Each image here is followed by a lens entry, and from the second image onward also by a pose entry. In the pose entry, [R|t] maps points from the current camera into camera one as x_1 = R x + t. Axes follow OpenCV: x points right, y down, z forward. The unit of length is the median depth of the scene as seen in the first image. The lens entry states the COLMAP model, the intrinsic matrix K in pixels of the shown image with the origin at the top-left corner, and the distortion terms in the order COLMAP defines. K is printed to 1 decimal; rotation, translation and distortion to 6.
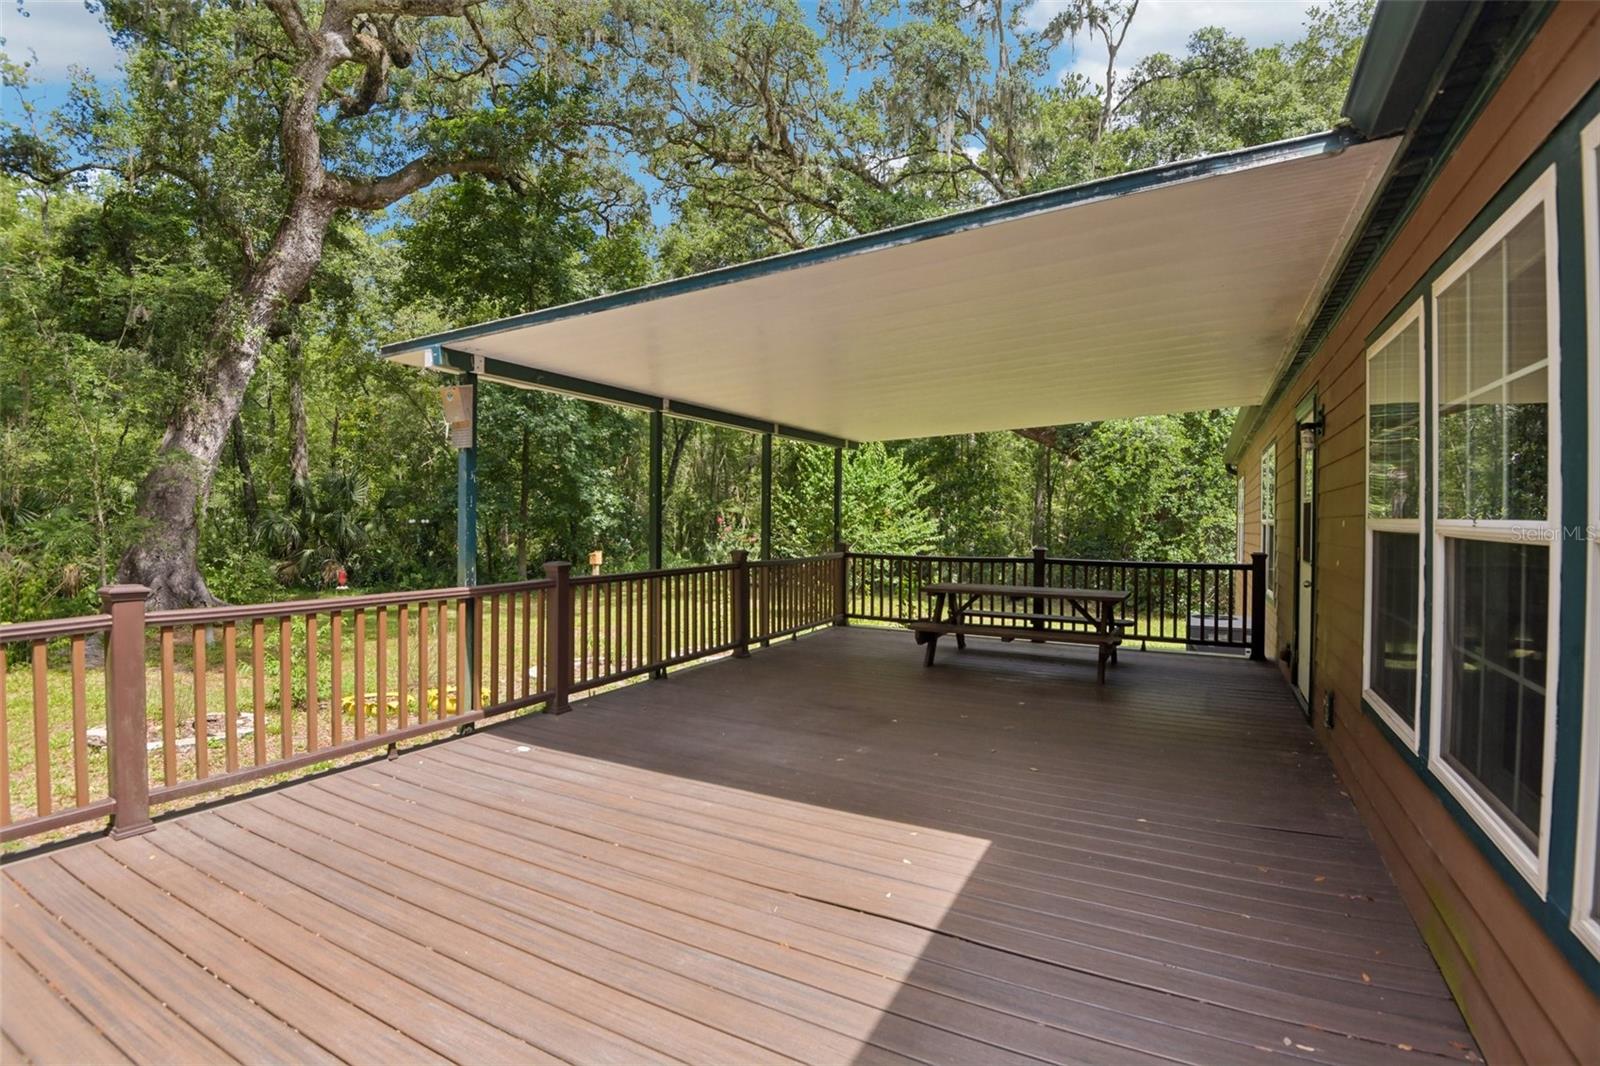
lens RADIAL K [[742.6, 0, 800.0], [0, 742.6, 533.0], [0, 0, 1]] dist [-0.000619, -0.033800]
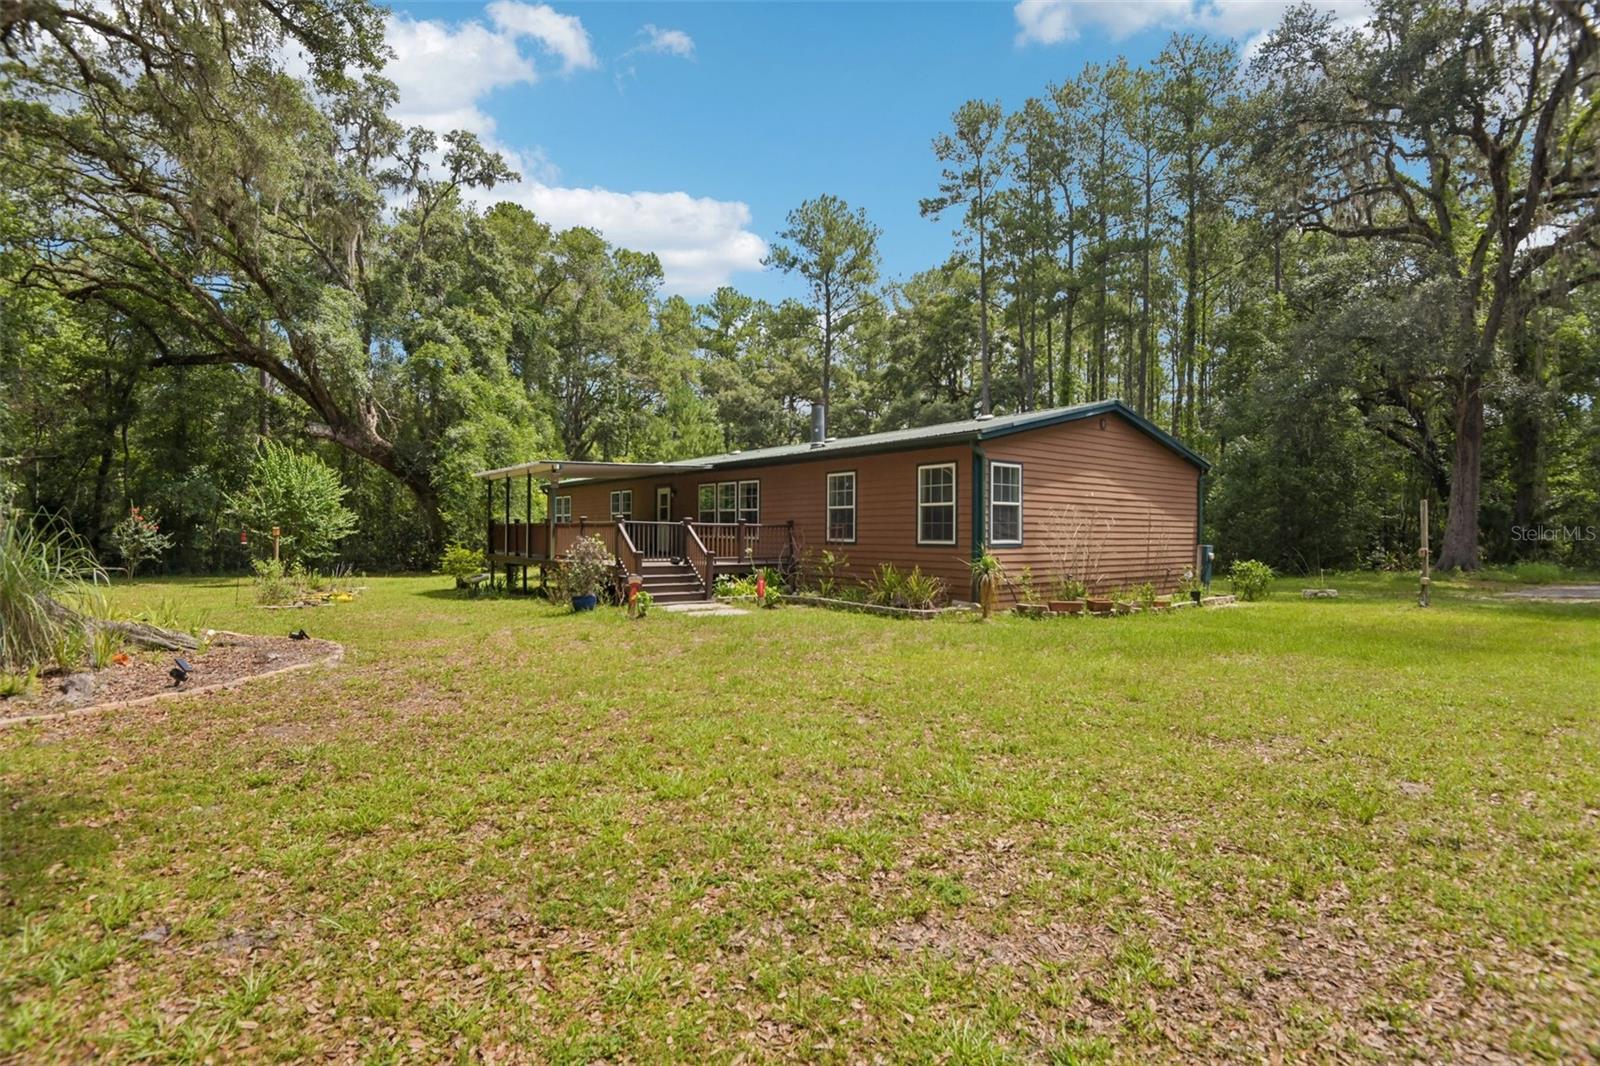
lens RADIAL K [[742.6, 0, 800.0], [0, 742.6, 533.0], [0, 0, 1]] dist [-0.000619, -0.033800]
pose [[0.413621, -0.004060, 0.910440, -0.754225], [0.010643, 0.999943, -0.000376, 0.030606], [-0.910387, 0.009845, 0.413641, -0.397988]]
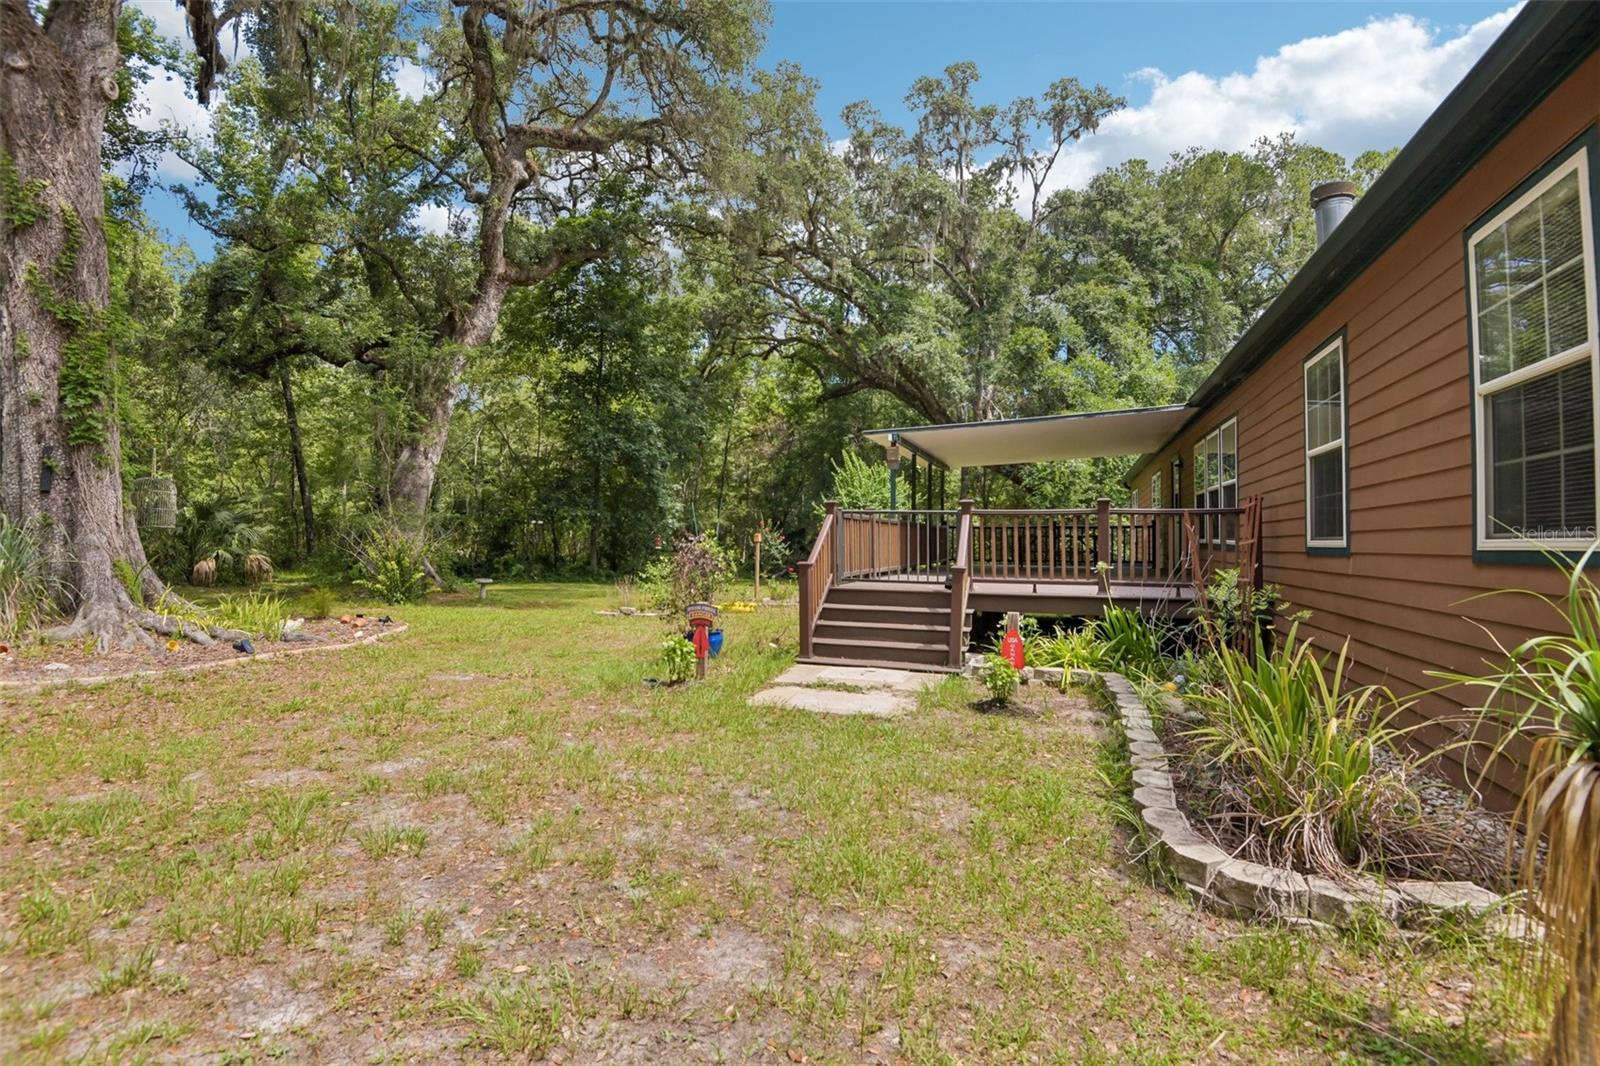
lens RADIAL K [[742.6, 0, 800.0], [0, 742.6, 533.0], [0, 0, 1]] dist [-0.000619, -0.033800]
pose [[0.989415, 0.000448, 0.145113, -0.254615], [0.003521, 0.999627, -0.027097, 0.041286], [-0.145071, 0.027322, 0.989044, -0.352028]]
